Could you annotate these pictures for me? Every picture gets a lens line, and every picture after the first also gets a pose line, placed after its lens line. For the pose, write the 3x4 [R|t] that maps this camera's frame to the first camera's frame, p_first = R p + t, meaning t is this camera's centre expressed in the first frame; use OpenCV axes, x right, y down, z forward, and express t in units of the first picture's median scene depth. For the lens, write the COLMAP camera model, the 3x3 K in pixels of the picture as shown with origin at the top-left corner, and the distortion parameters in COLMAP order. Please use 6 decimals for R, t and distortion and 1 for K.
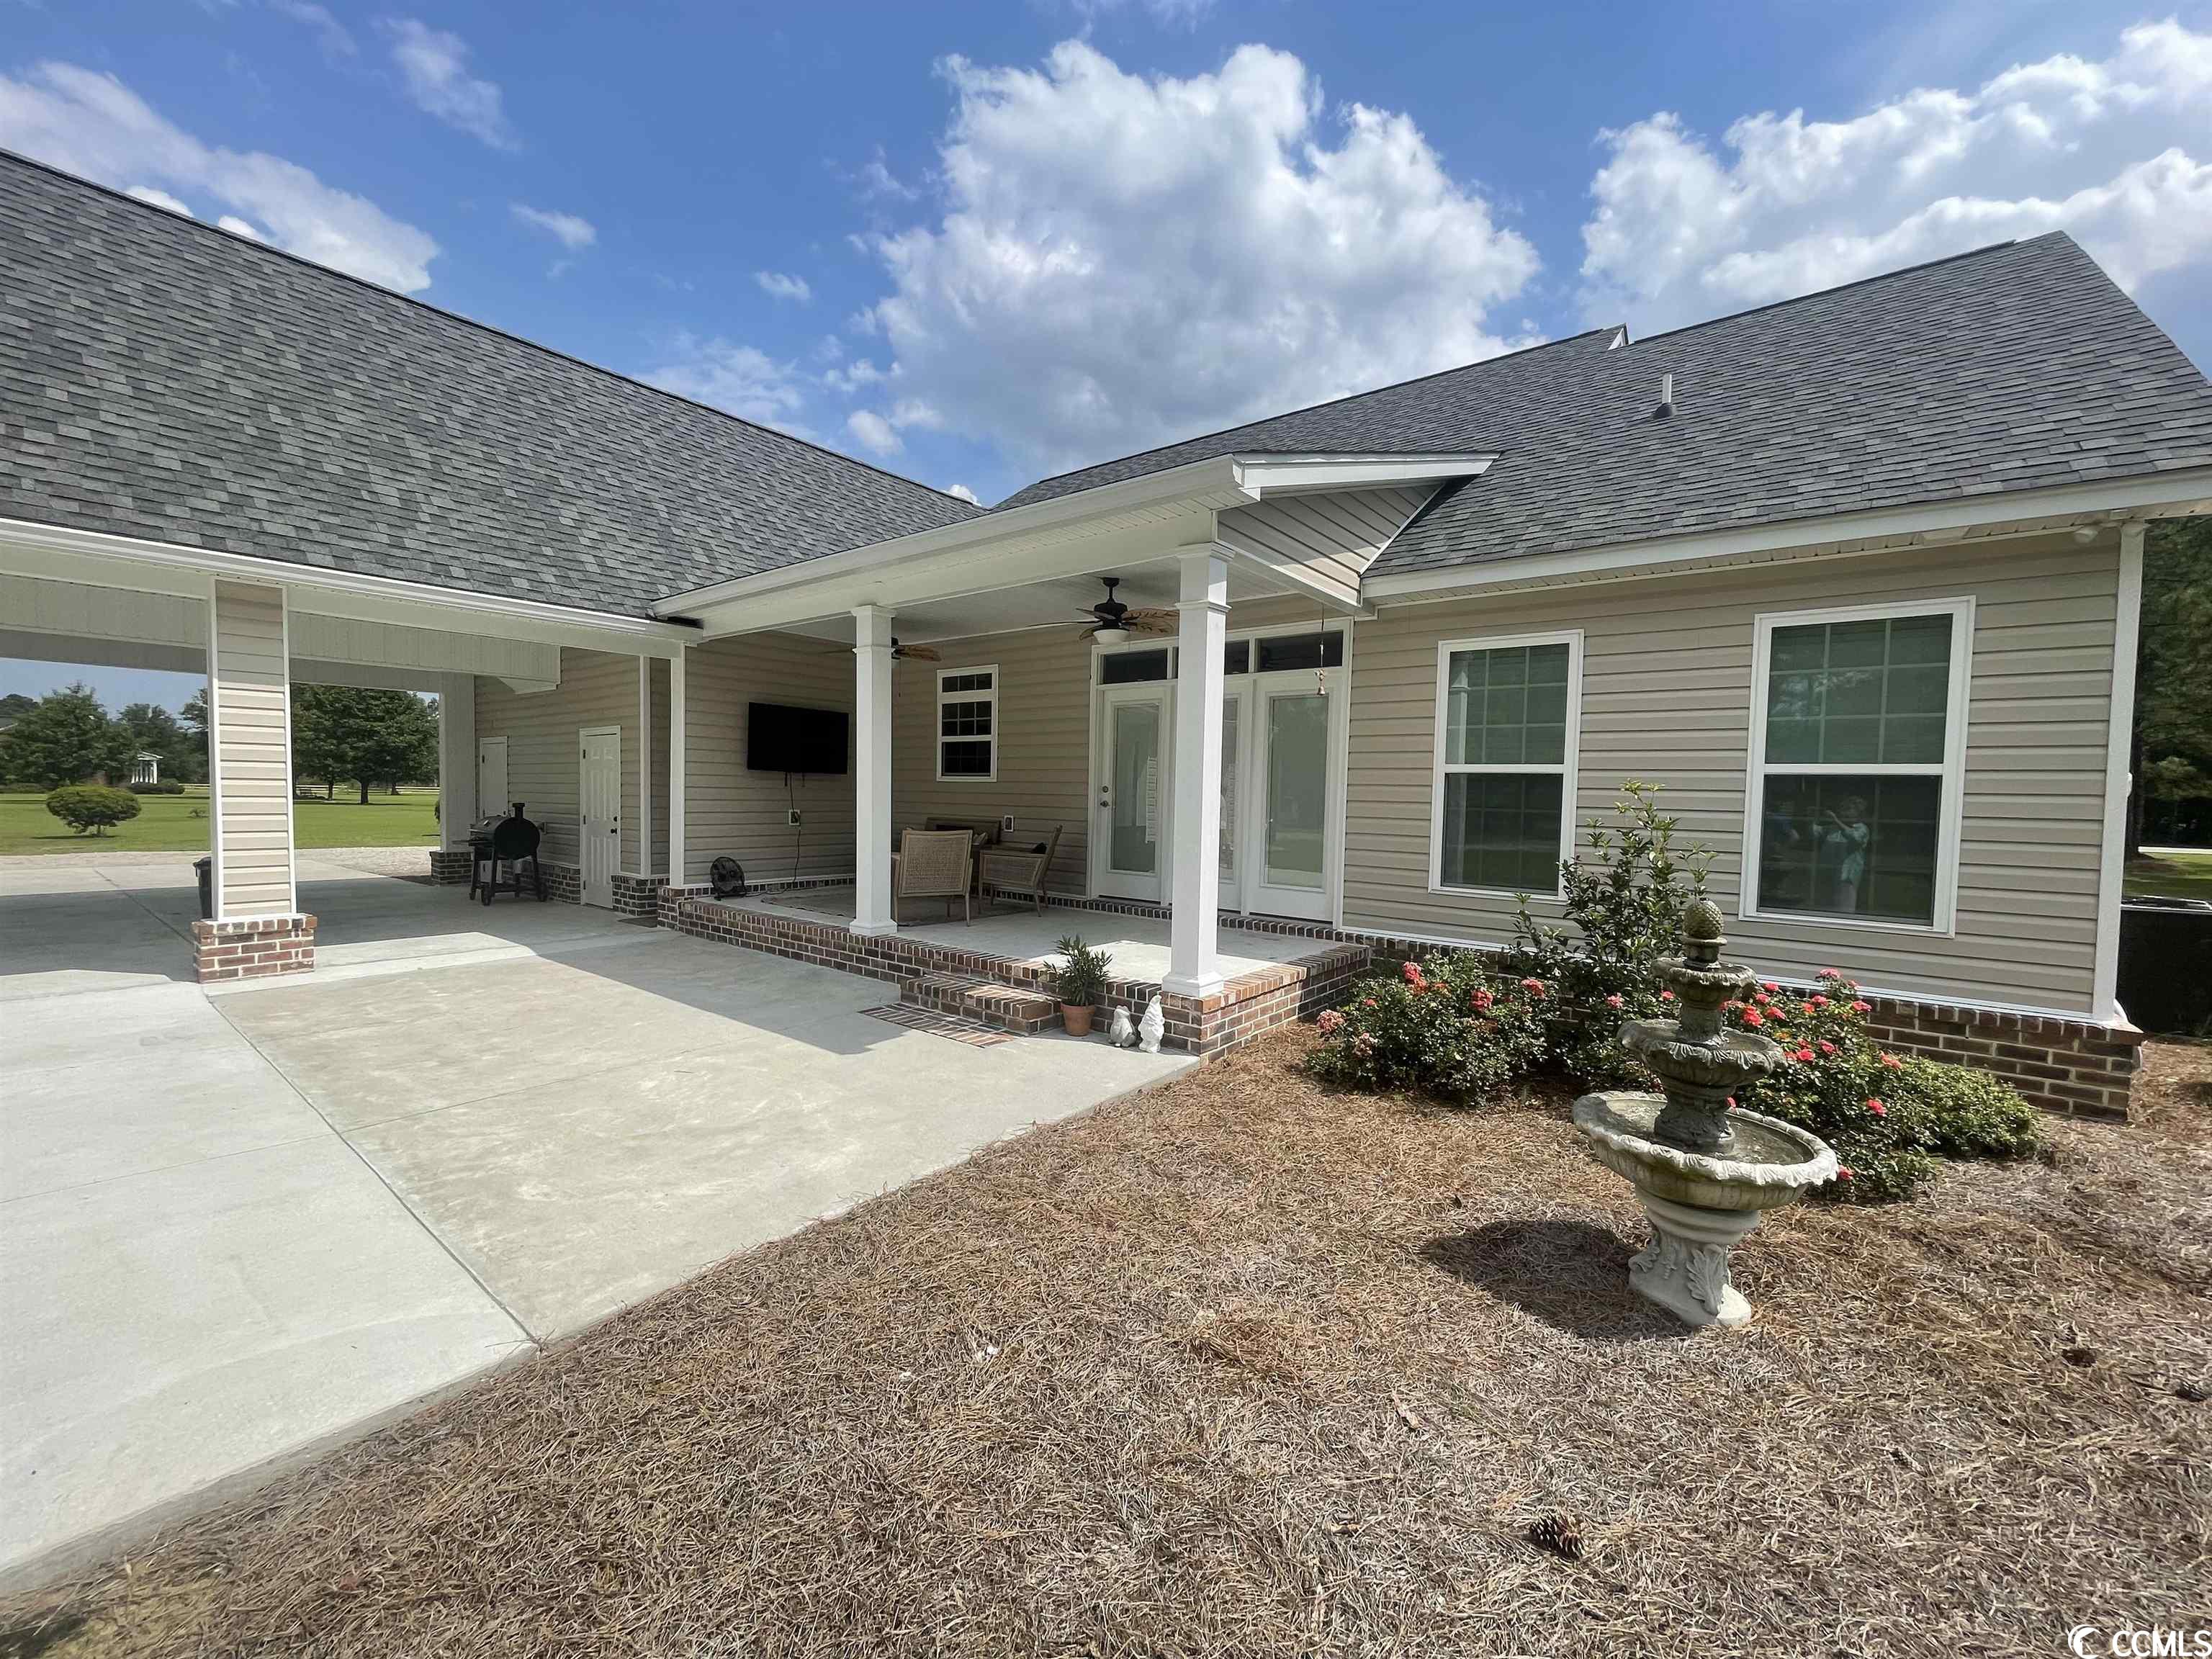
lens RADIAL K [[890.9, 0, 1111.3], [0, 890.9, 833.1], [0, 0, 1]] dist [-0.002077, -0.000697]
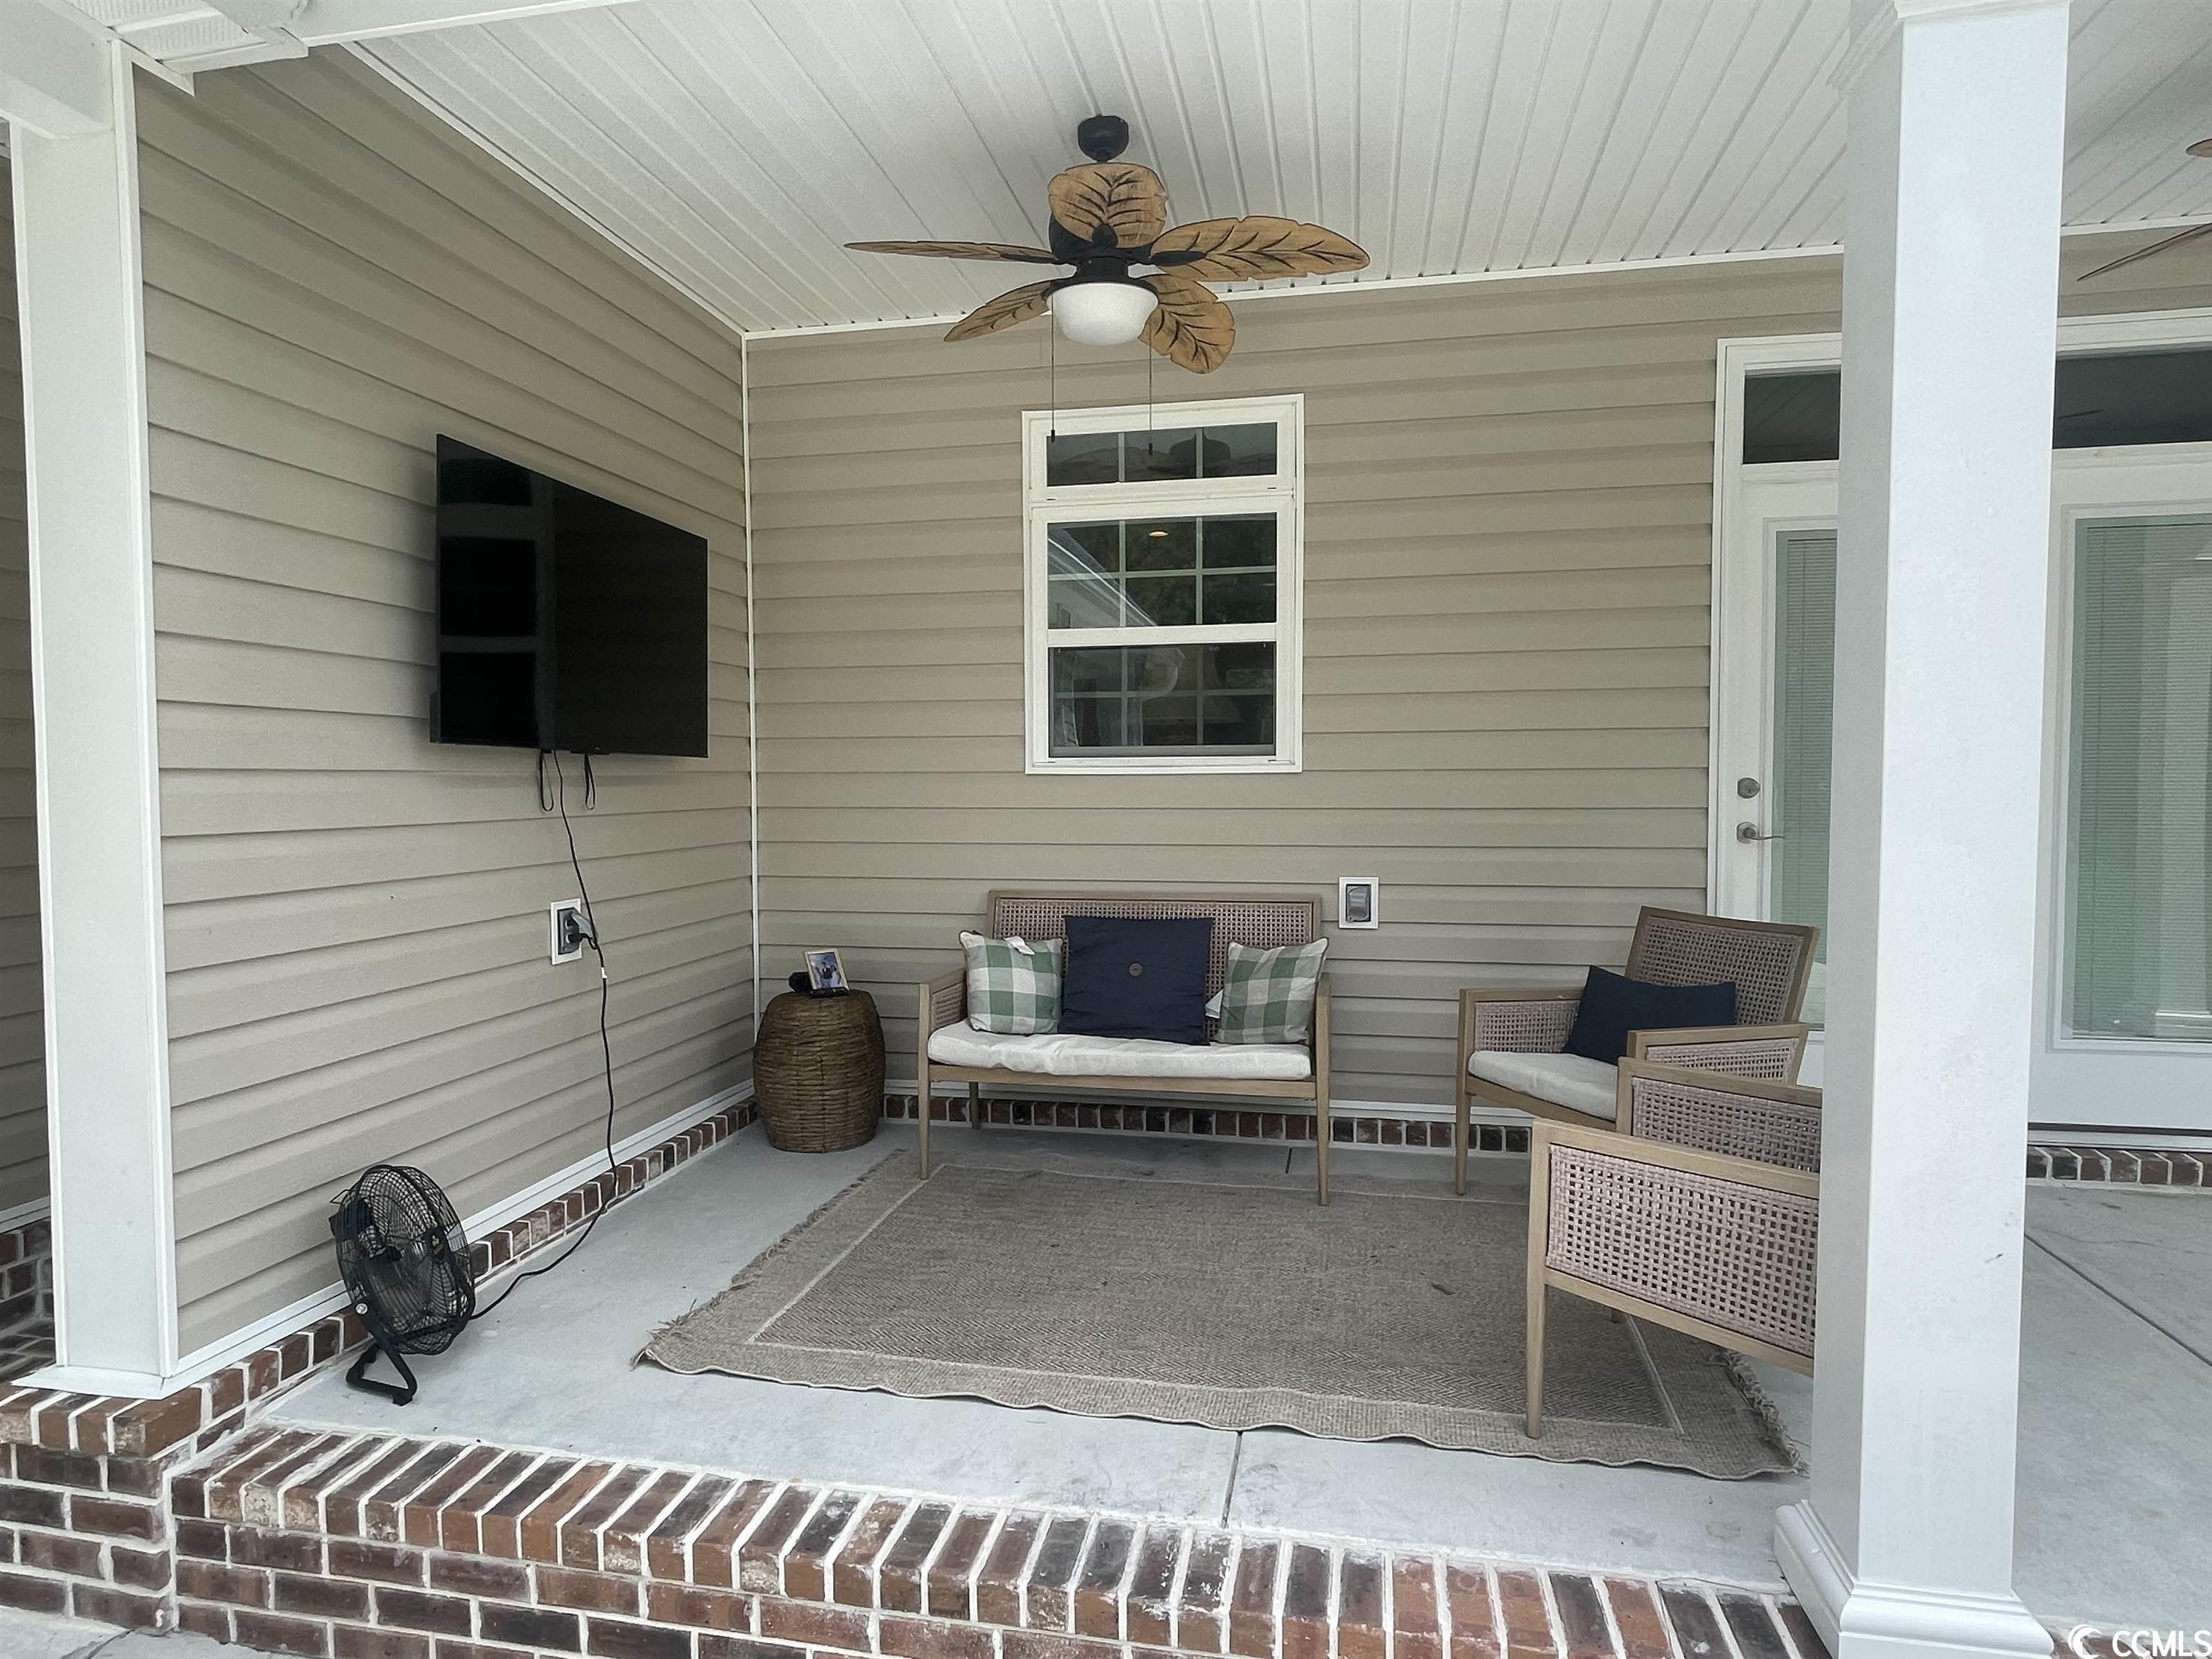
lens RADIAL K [[1255.0, 0, 1093.8], [0, 1255.0, 834.8], [0, 0, 1]] dist [0.004527, -0.002224]
pose [[0.893069, -0.046143, 0.447547, -0.432665], [0.042630, 0.998930, 0.017925, -0.050572], [-0.447895, 0.003070, 0.894081, 0.694080]]
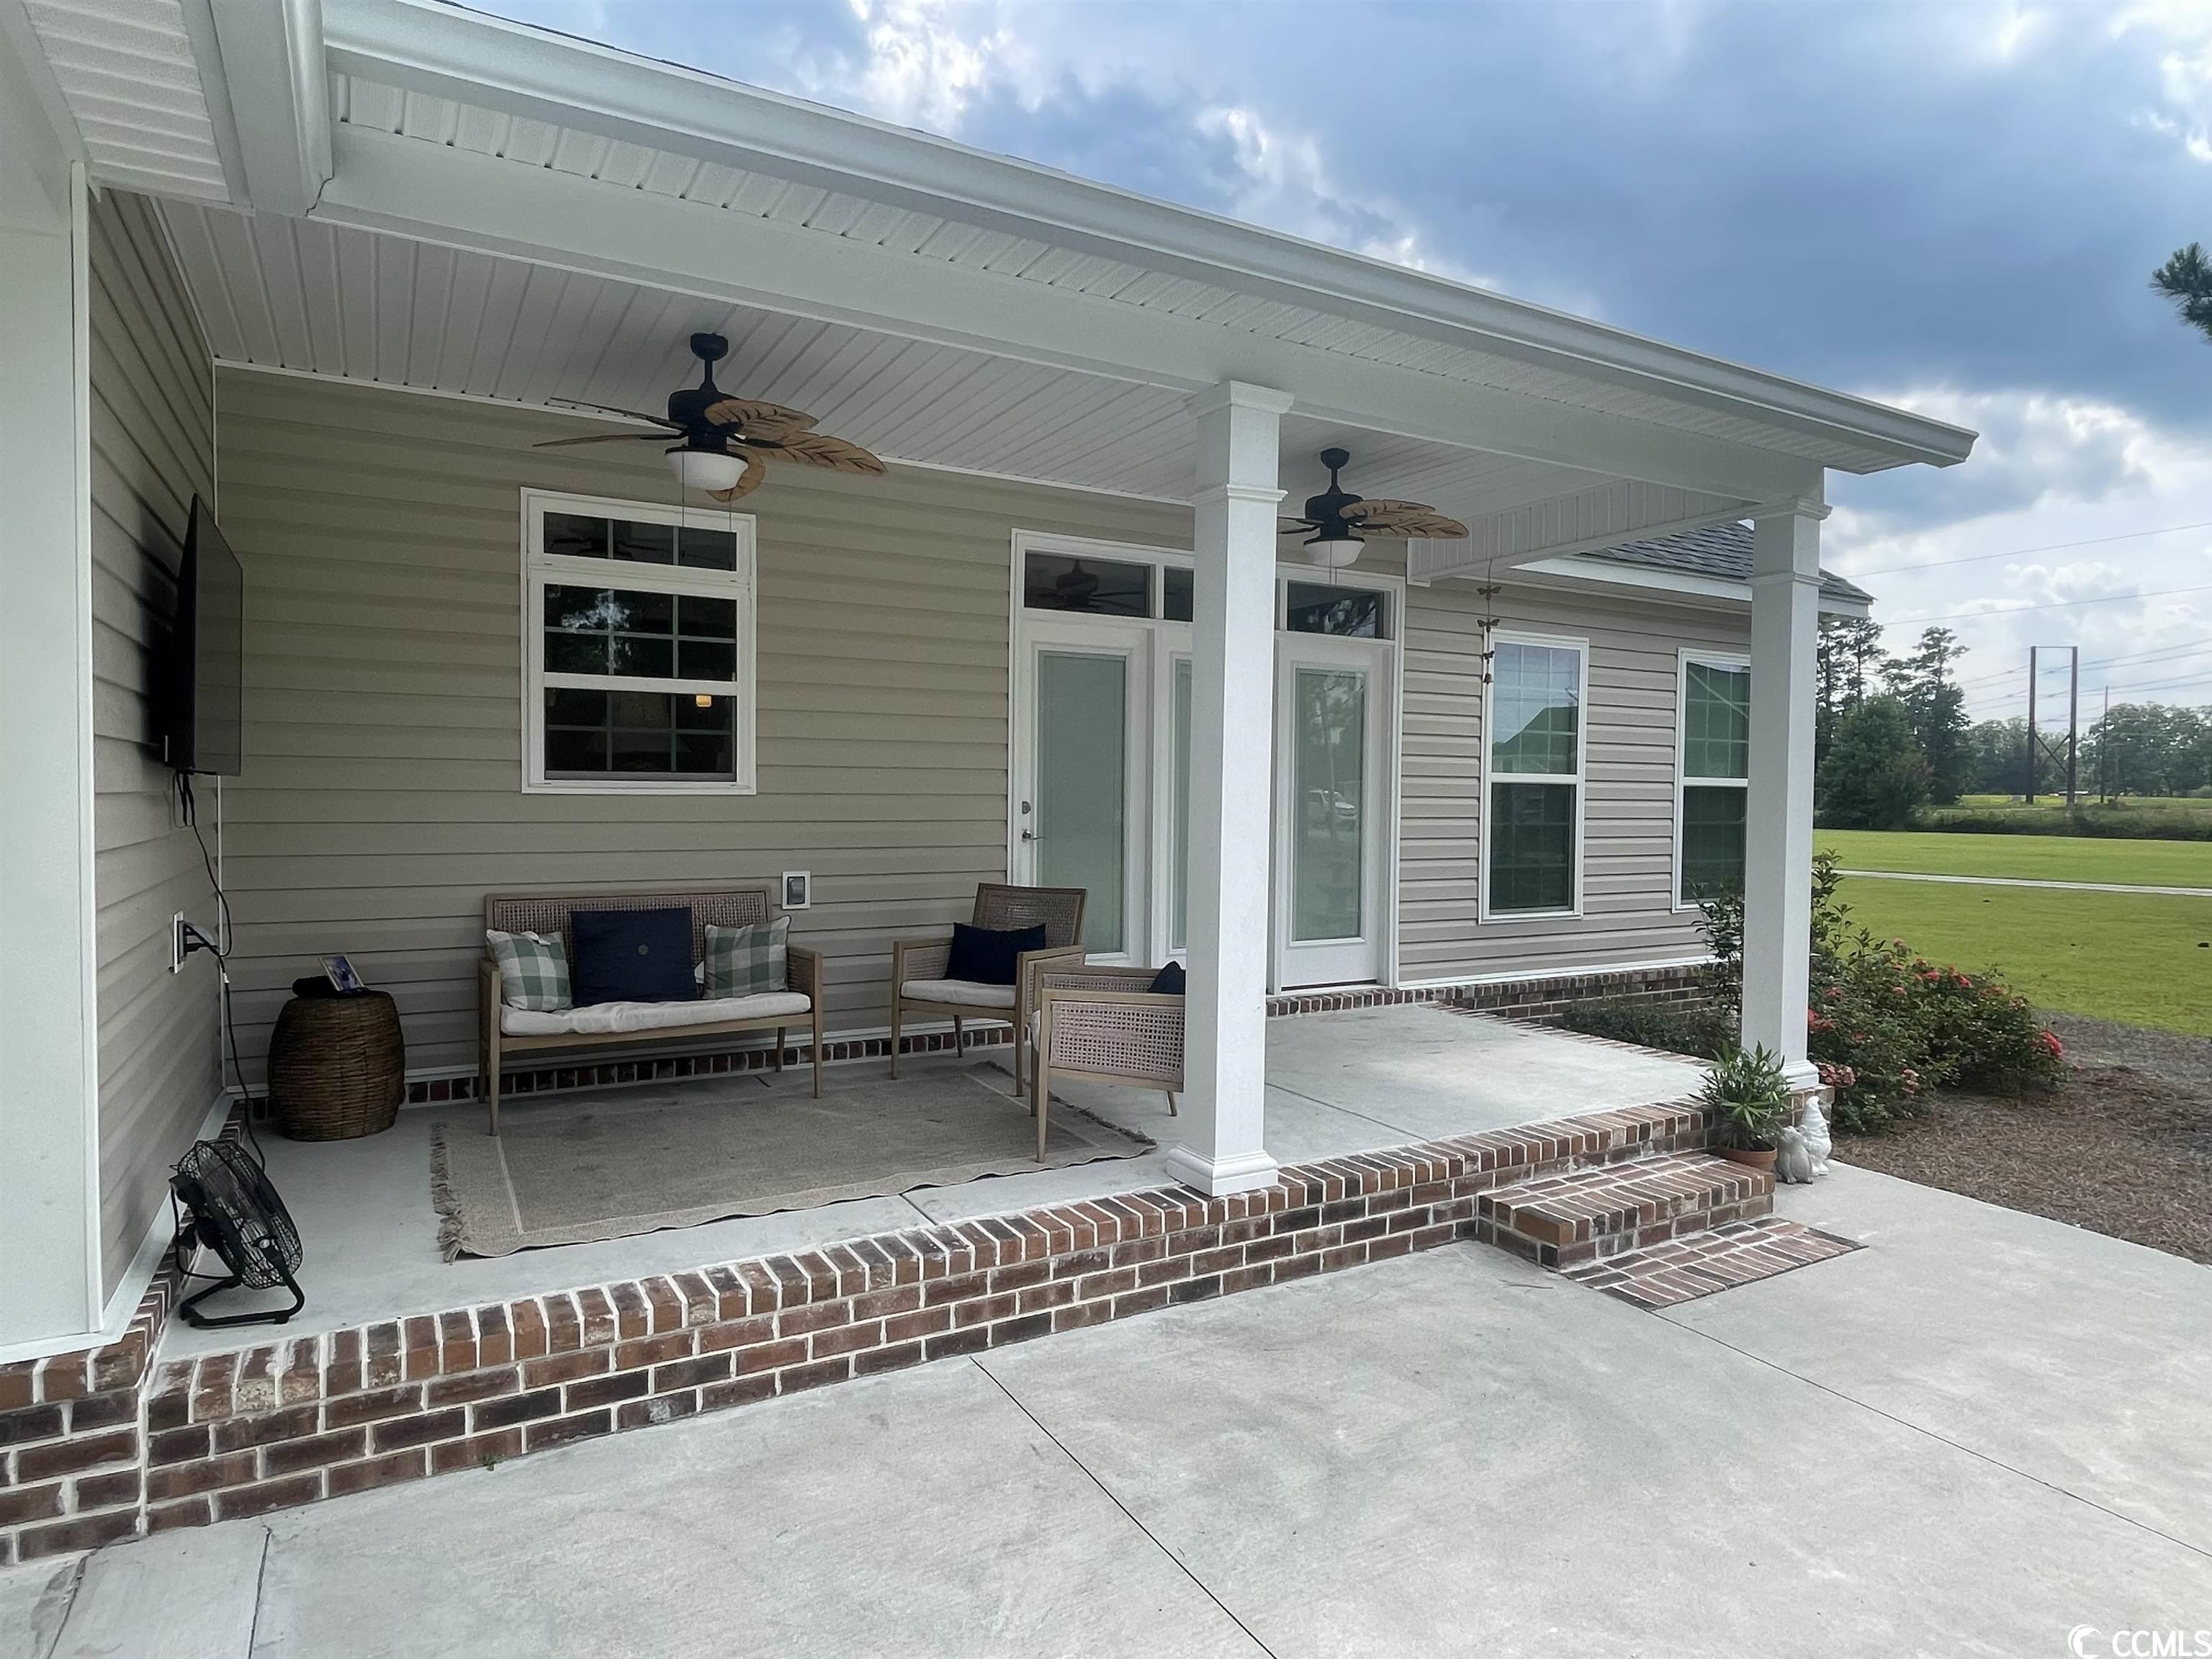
lens RADIAL K [[1255.0, 0, 1087.8], [0, 1255.0, 823.0], [0, 0, 1]] dist [0.004527, -0.002224]
pose [[0.382378, -0.042939, 0.923008, -0.679272], [0.037200, 0.998825, 0.031054, -0.061715], [-0.923257, 0.022462, 0.383526, 0.683113]]
